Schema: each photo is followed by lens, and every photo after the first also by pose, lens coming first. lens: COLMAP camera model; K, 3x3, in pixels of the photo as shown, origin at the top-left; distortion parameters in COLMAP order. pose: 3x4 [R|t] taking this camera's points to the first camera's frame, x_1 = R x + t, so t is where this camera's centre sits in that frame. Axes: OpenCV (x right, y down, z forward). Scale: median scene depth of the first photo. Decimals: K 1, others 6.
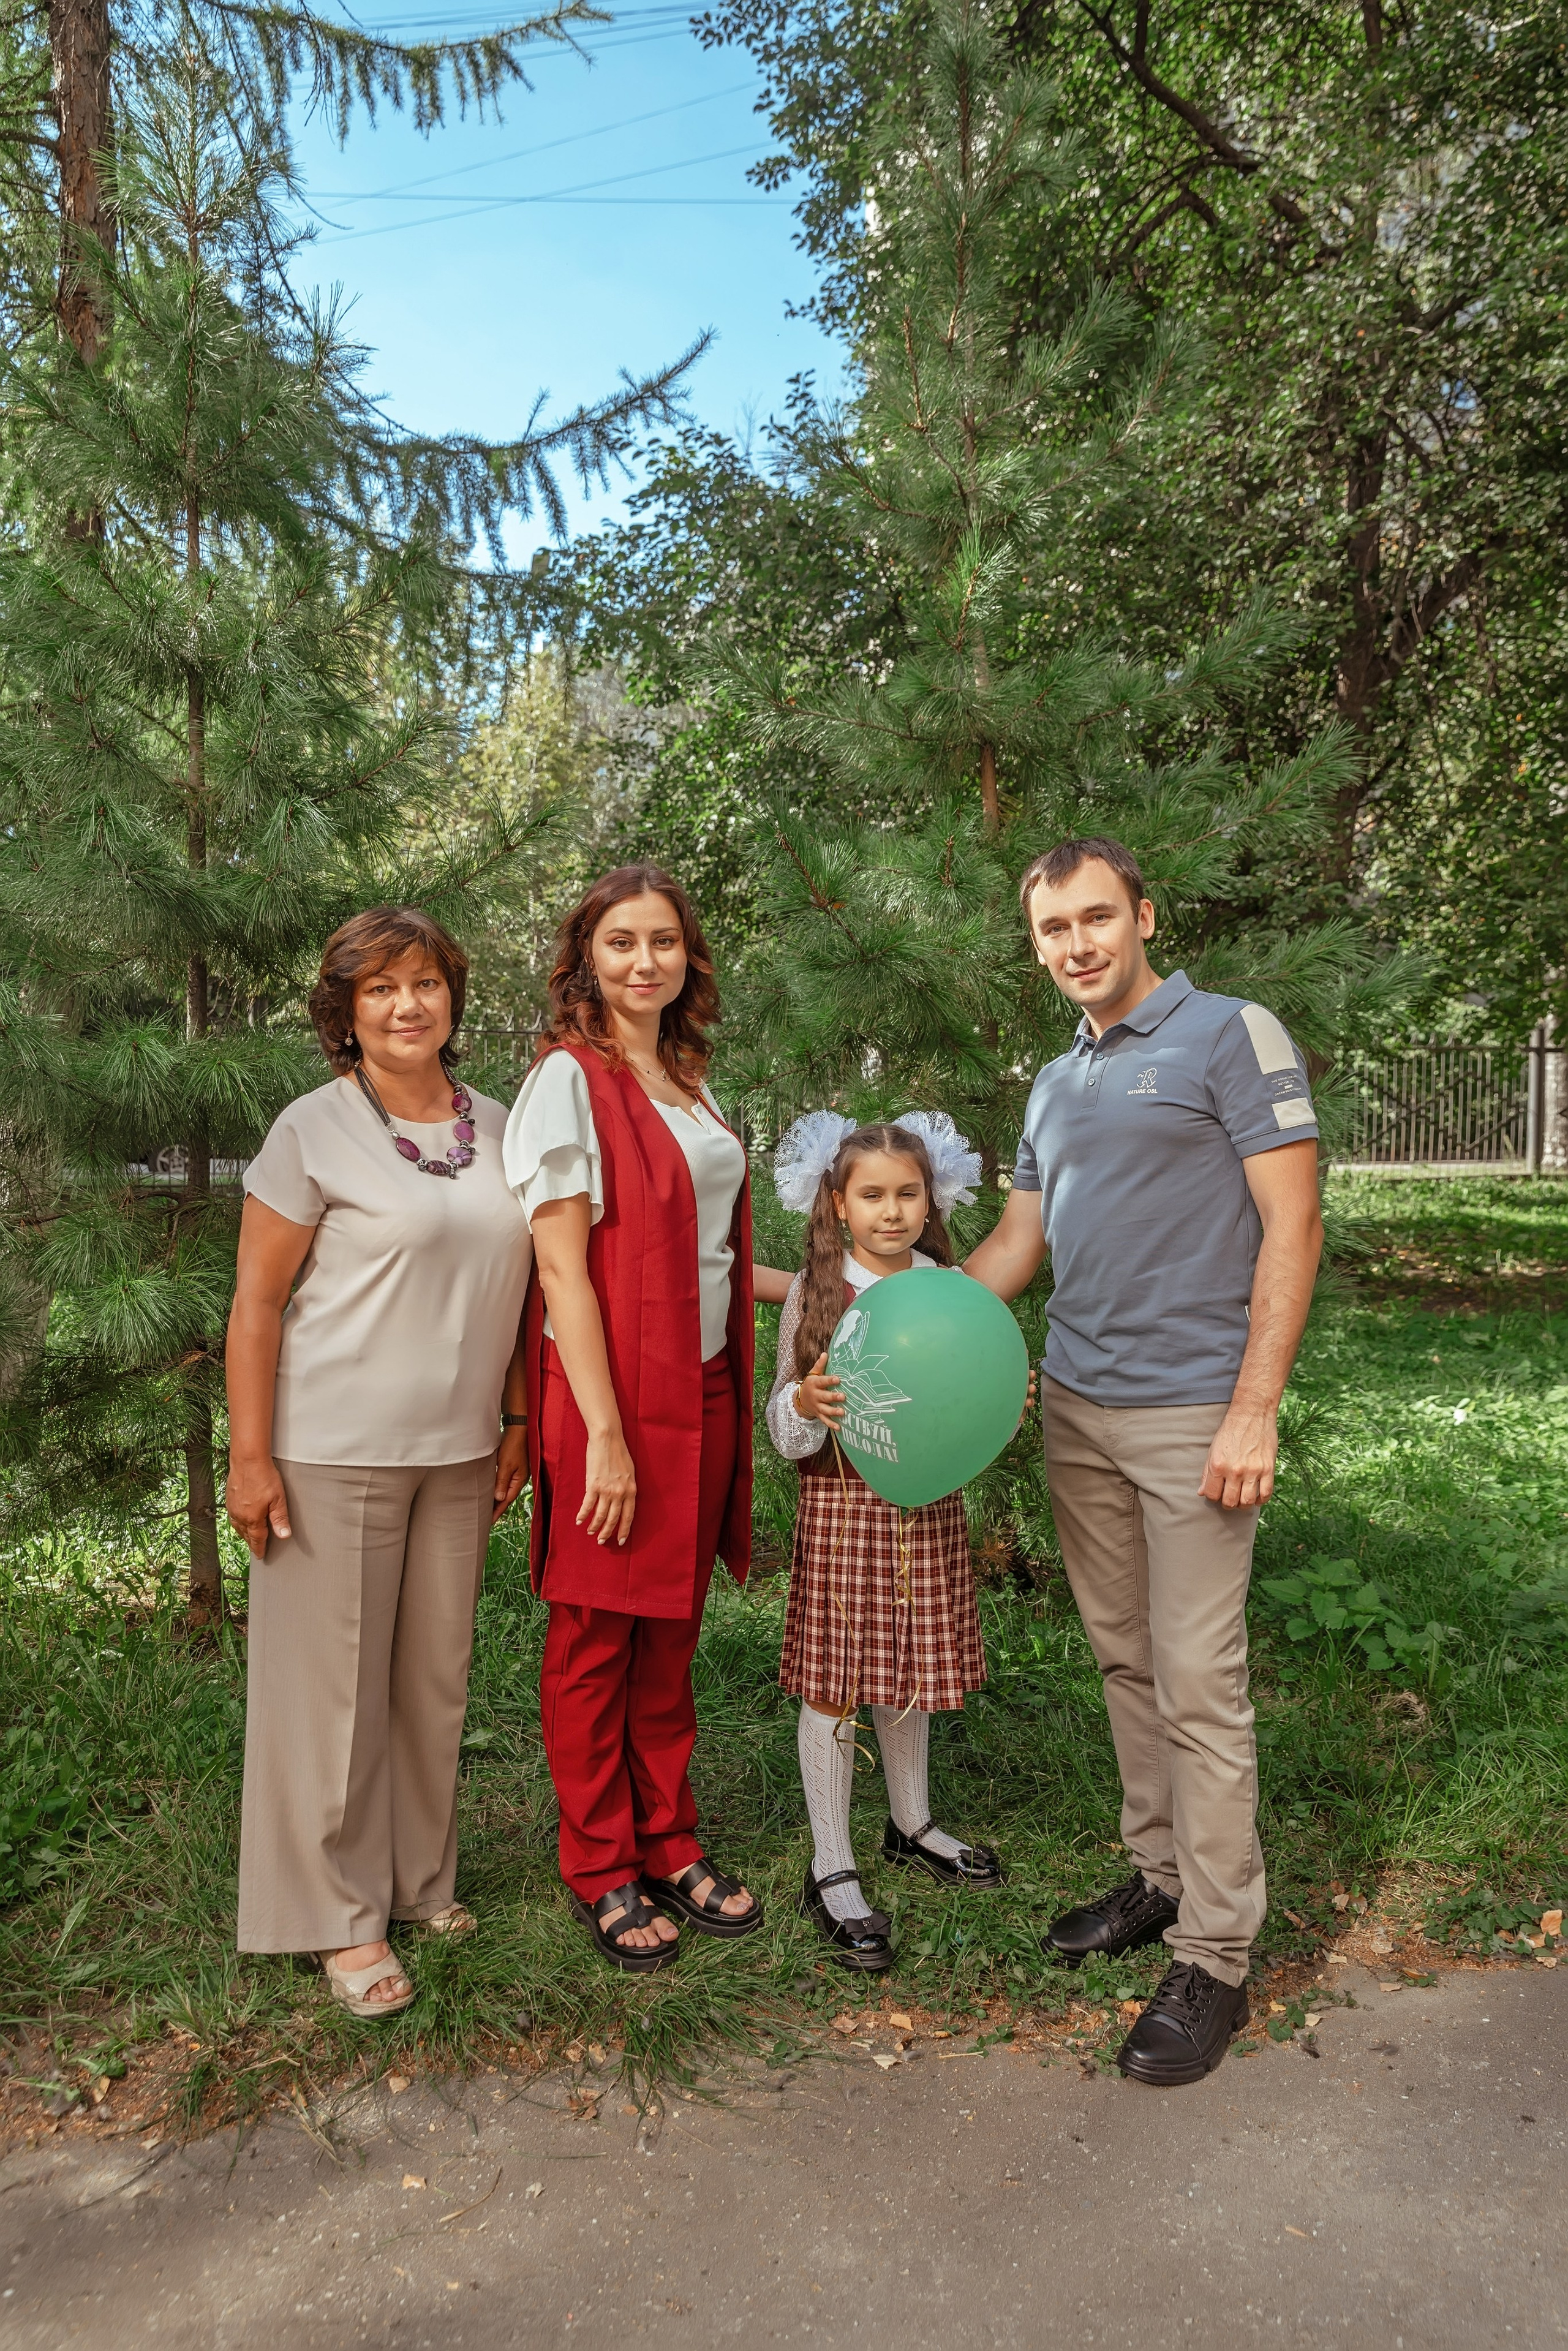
lens RADIAL K [[1784.2, 0, 785.8], [0, 1784.2, 1172.9], [0, 0, 1]] dist [-0.035564, 0.008092]
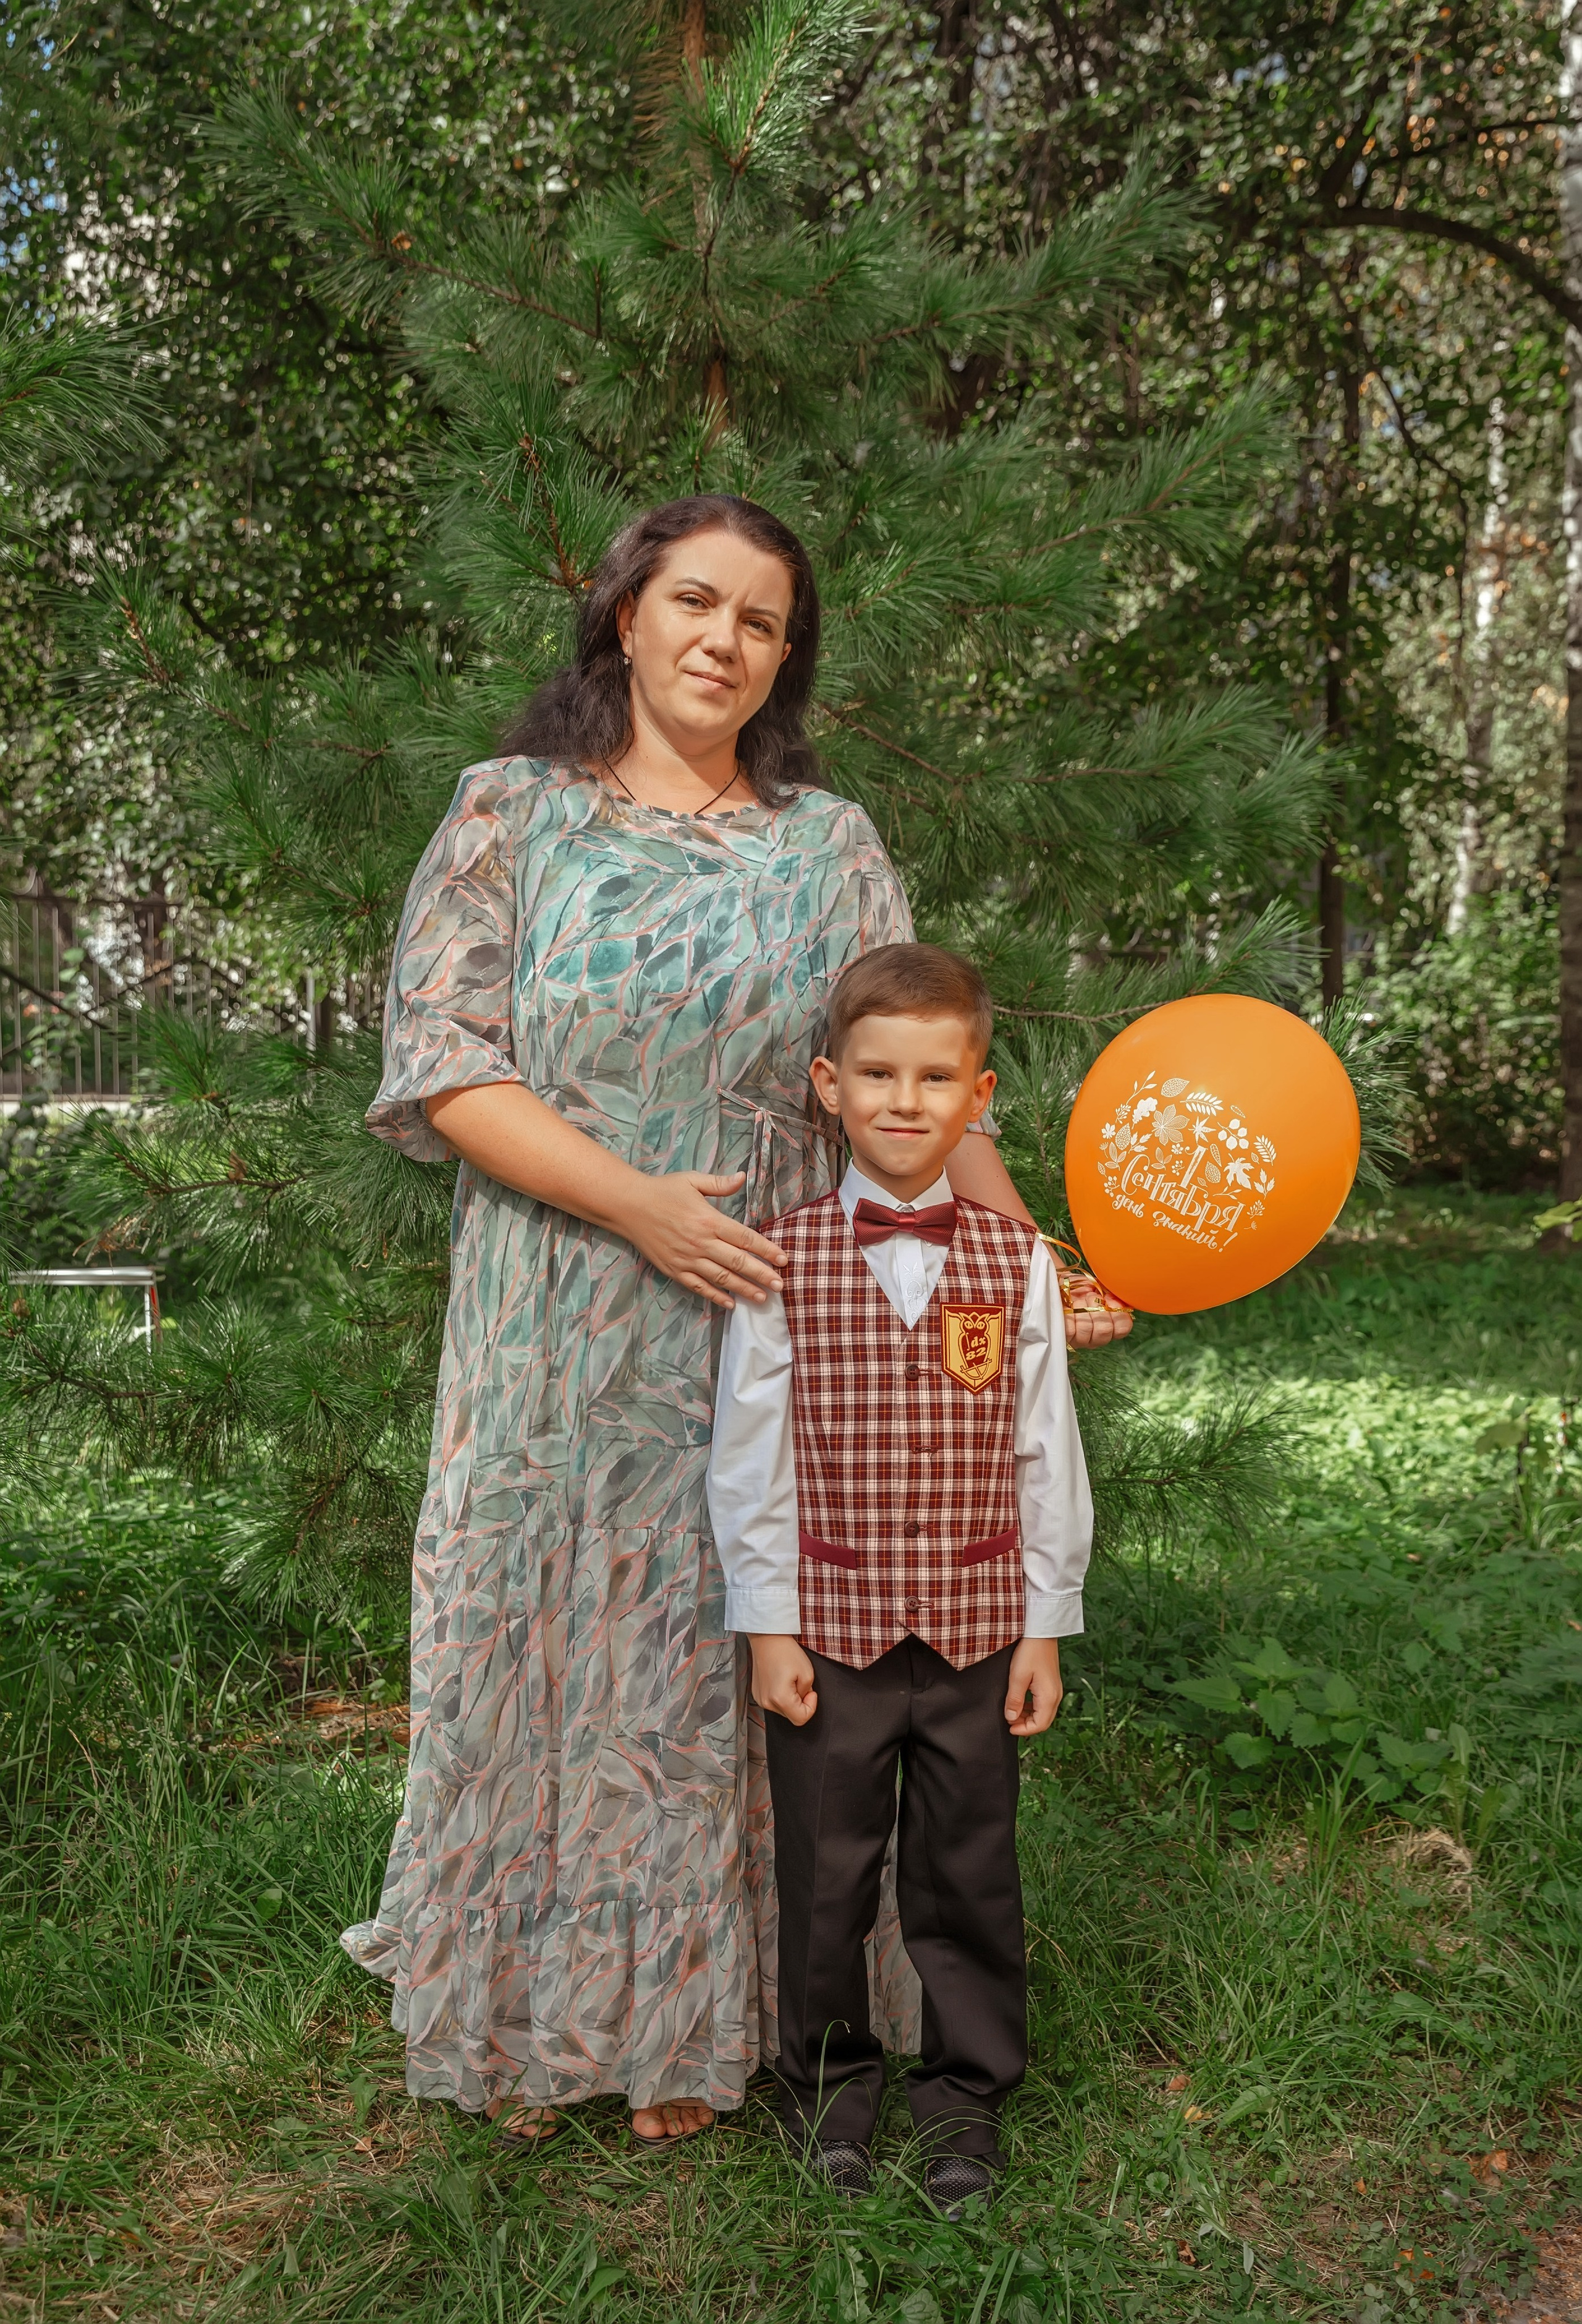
lens RADIAL K [[2445.0, 0, 845.3], [0, 2445.0, 1278.7], [0, 0, 1]] dist [0.047938, 0.021593]
pose [[0.934004, -0.017737, 0.356822, -0.130008], [-0.005487, 0.997937, 0.063968, 0.016600], [-0.357220, -0.061705, 0.931980, 0.148679]]
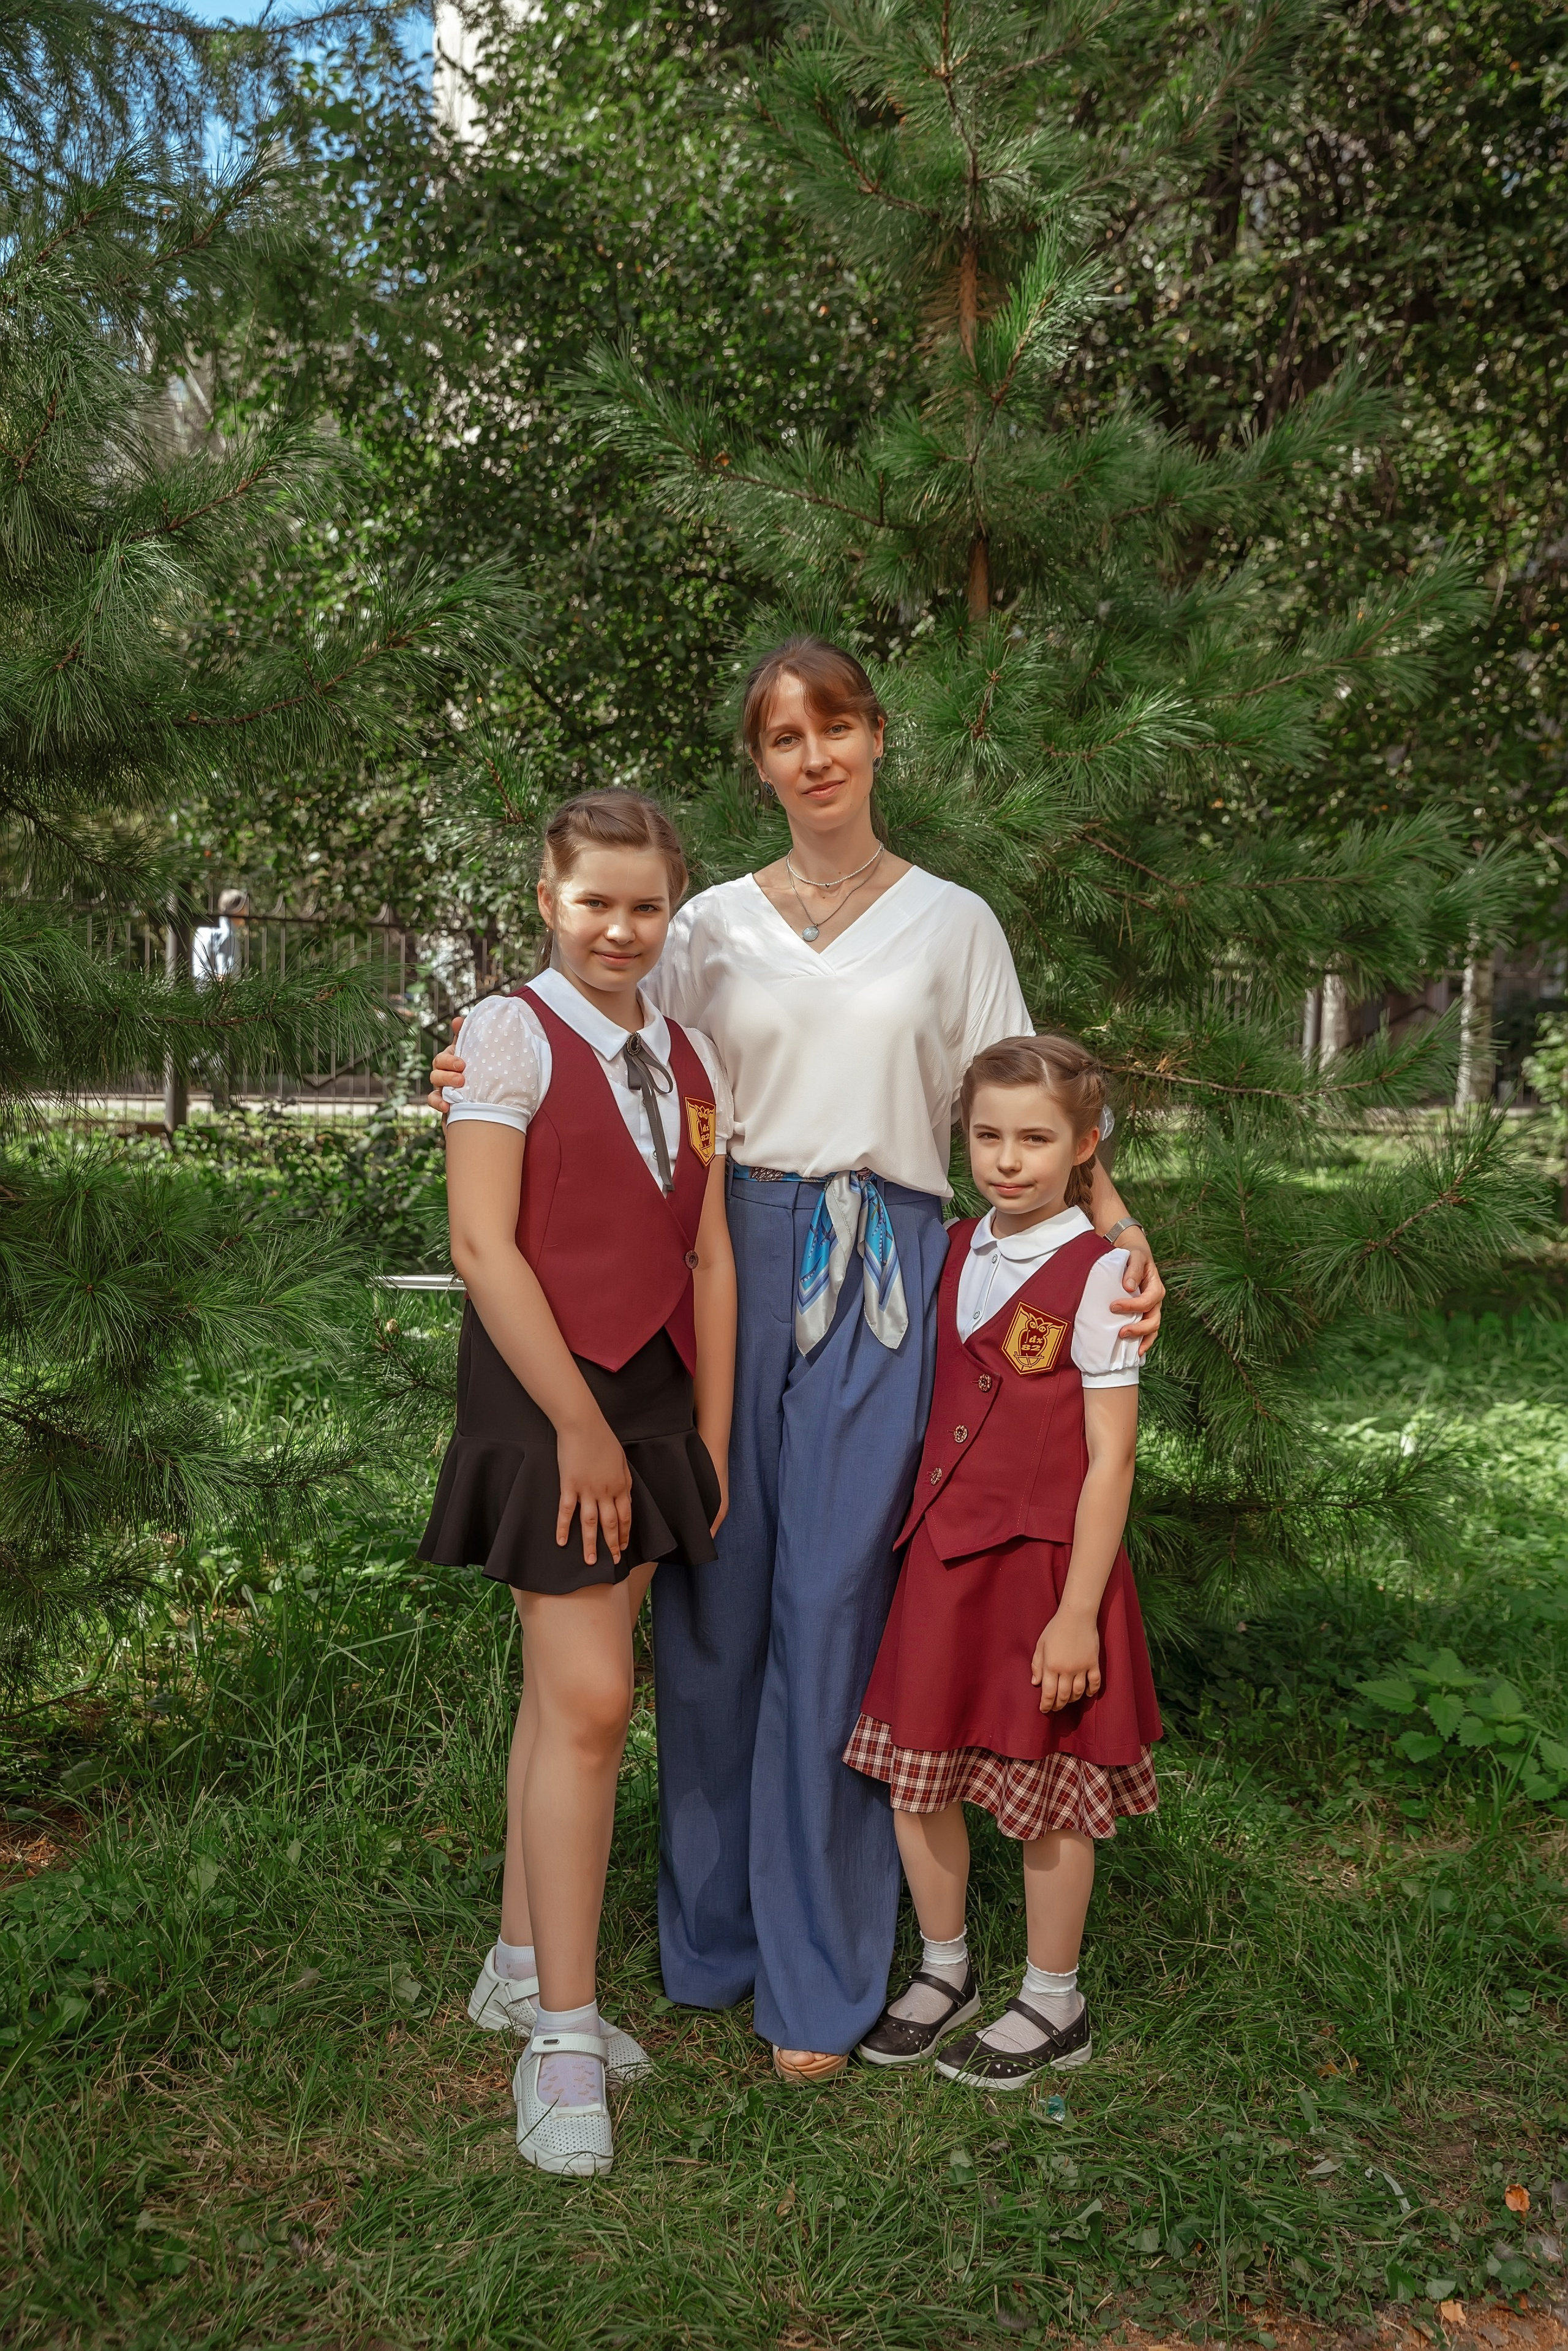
lens RADIAL K [[2333.9, 0, 778.9], [0, 2333.9, 1177.1], [0, 0, 1]] dist [0.051642, 0.015187]
pose [[0.975499, 0.014325, 0.219539, -0.146570], [-0.021247, 0.999348, 0.029203, -0.006262], [-0.218977, -0.033153, 0.975167, 0.065258]]
